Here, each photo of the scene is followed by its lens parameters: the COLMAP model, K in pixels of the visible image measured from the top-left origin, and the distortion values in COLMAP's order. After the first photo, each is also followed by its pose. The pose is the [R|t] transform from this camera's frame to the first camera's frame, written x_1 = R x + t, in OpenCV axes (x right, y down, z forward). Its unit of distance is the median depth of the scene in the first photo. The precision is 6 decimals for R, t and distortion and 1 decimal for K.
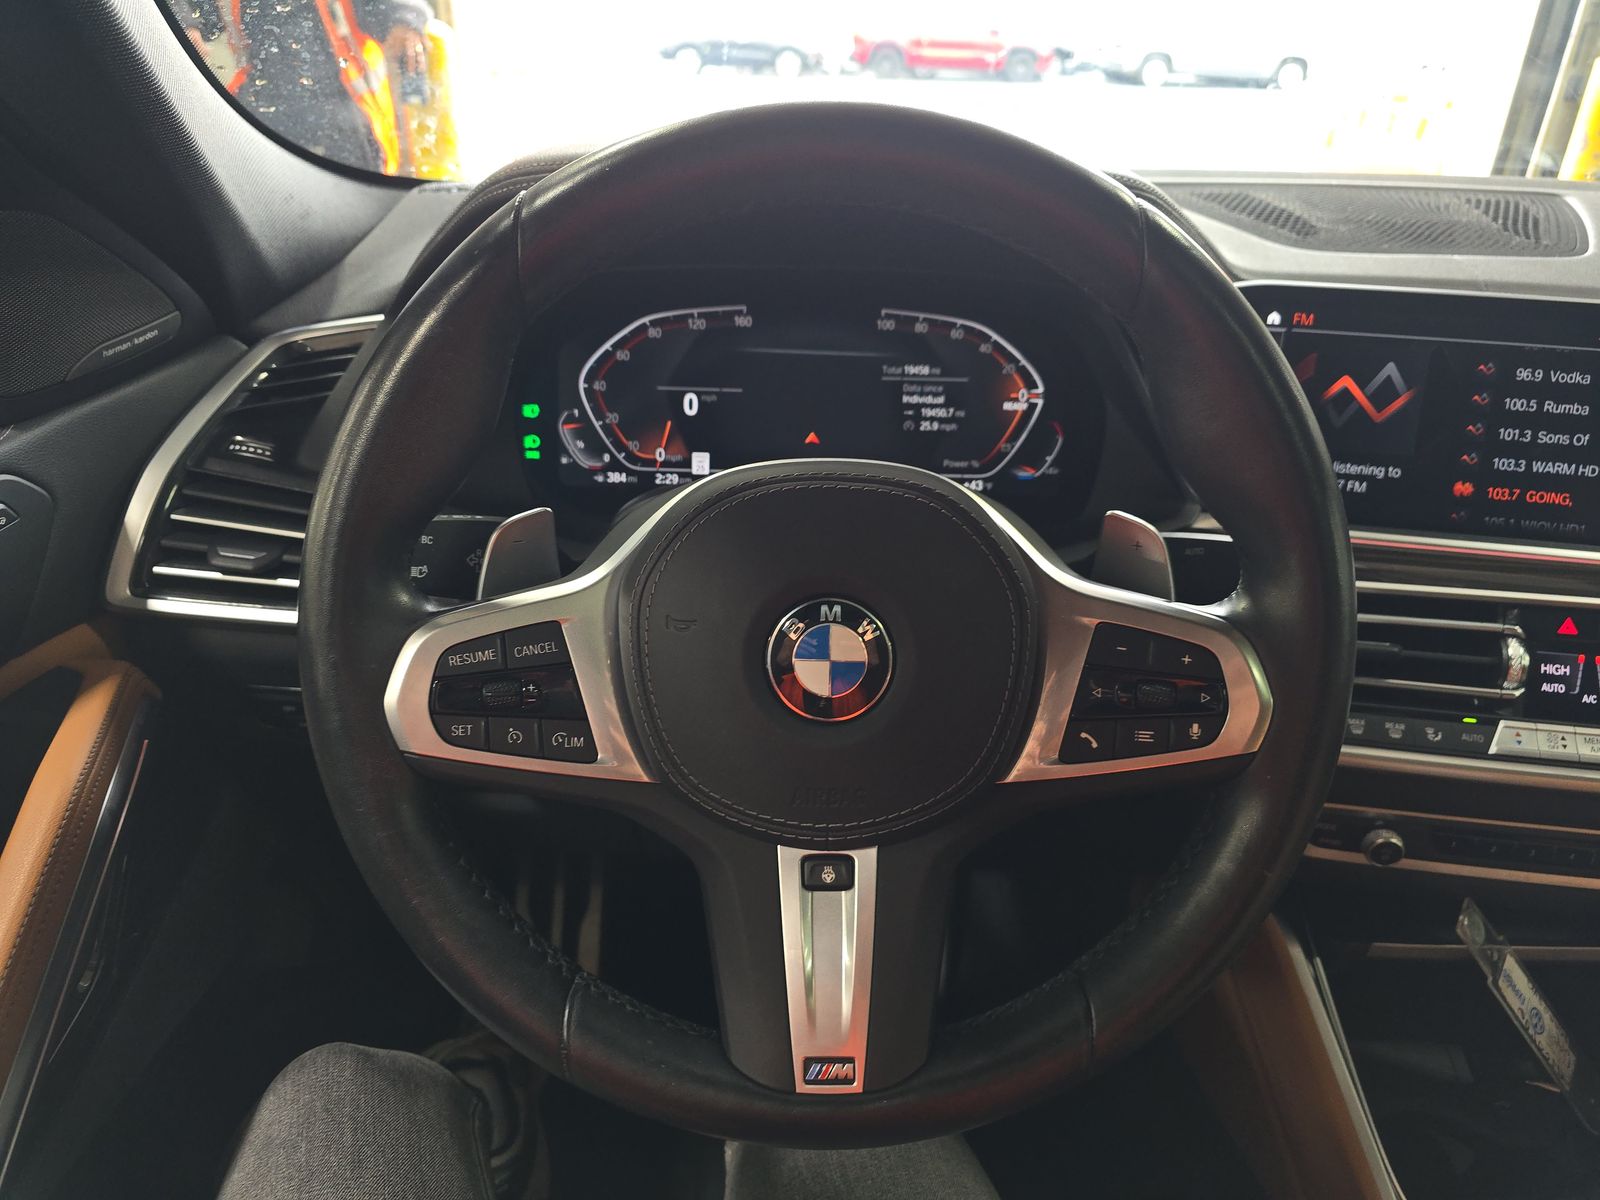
lens RADIAL K [[1062.3, 0, 800.0], [0, 1062.3, 600.0], [0, 0, 1]] dist [0.052665, -0.055111]
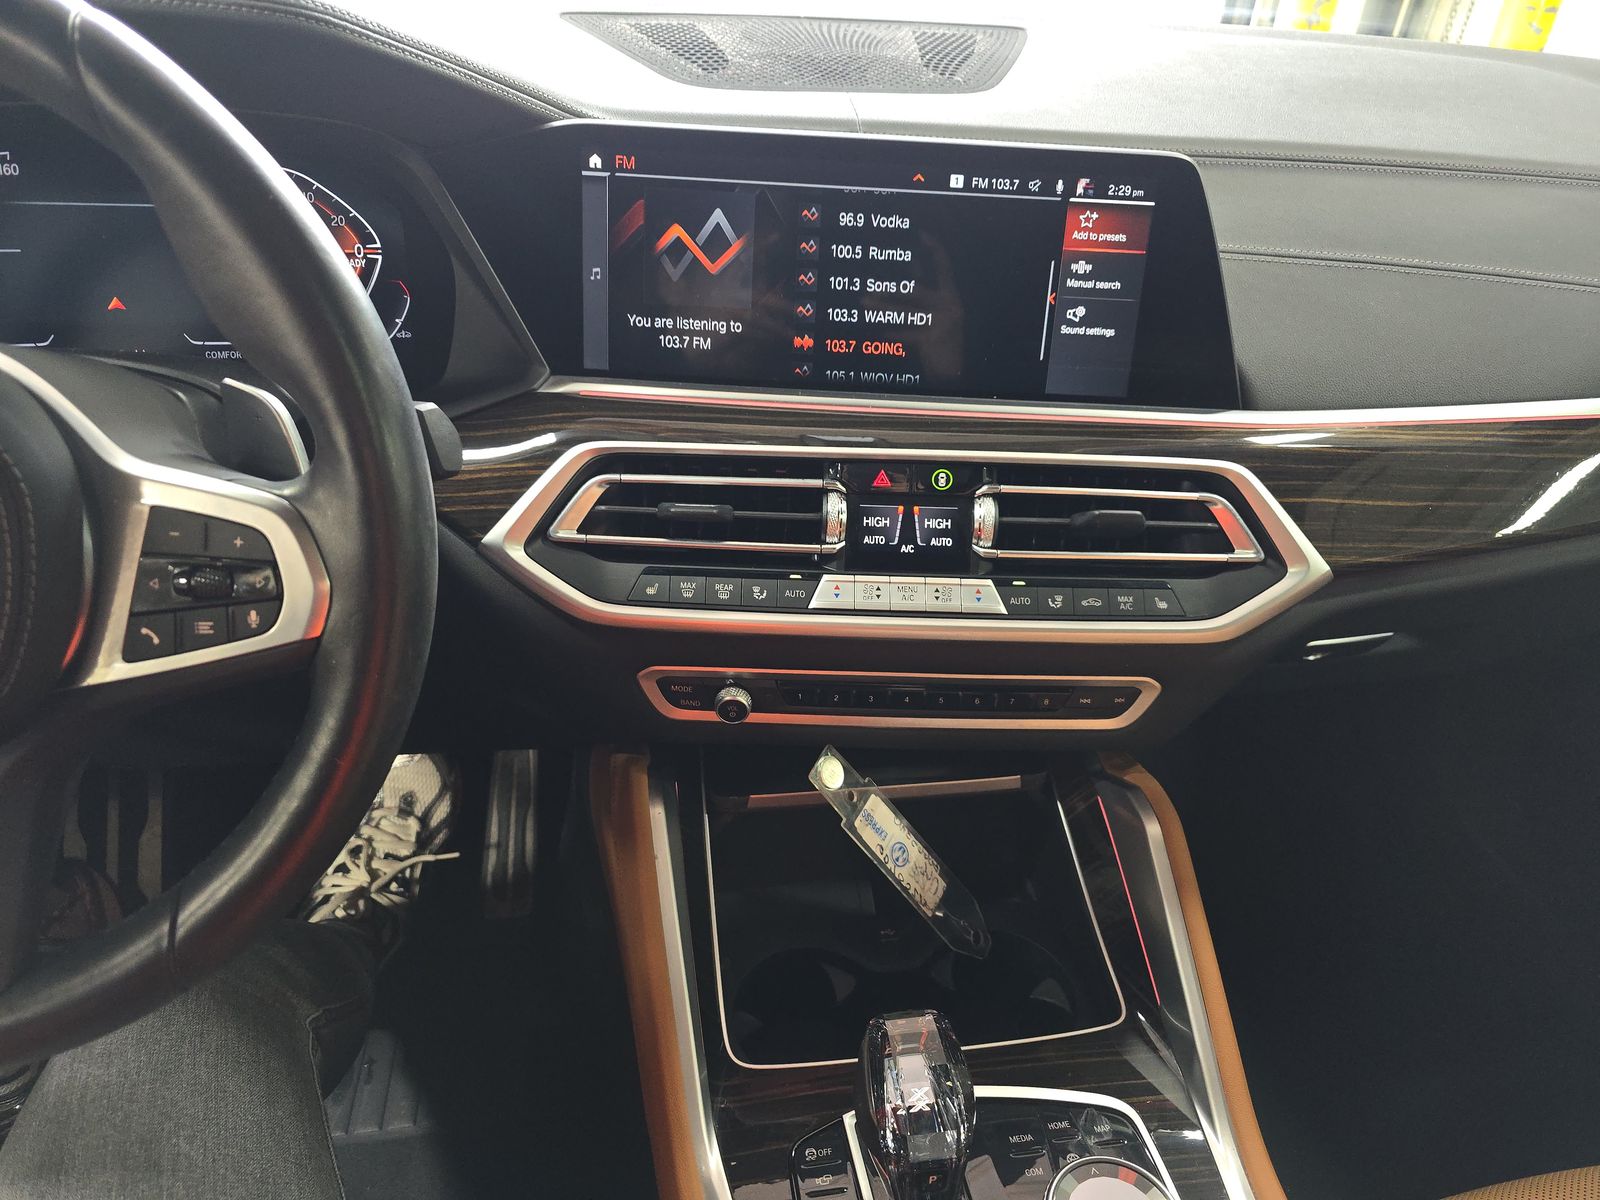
lens RADIAL K [[1062.3, 0, 800.0], [0, 1062.3, 600.0], [0, 0, 1]] dist [0.052665, -0.055111]
pose [[0.989998, -0.065239, 0.125090, 0.472357], [0.049531, 0.990943, 0.124812, 0.008757], [-0.132100, -0.117368, 0.984263, 0.012785]]
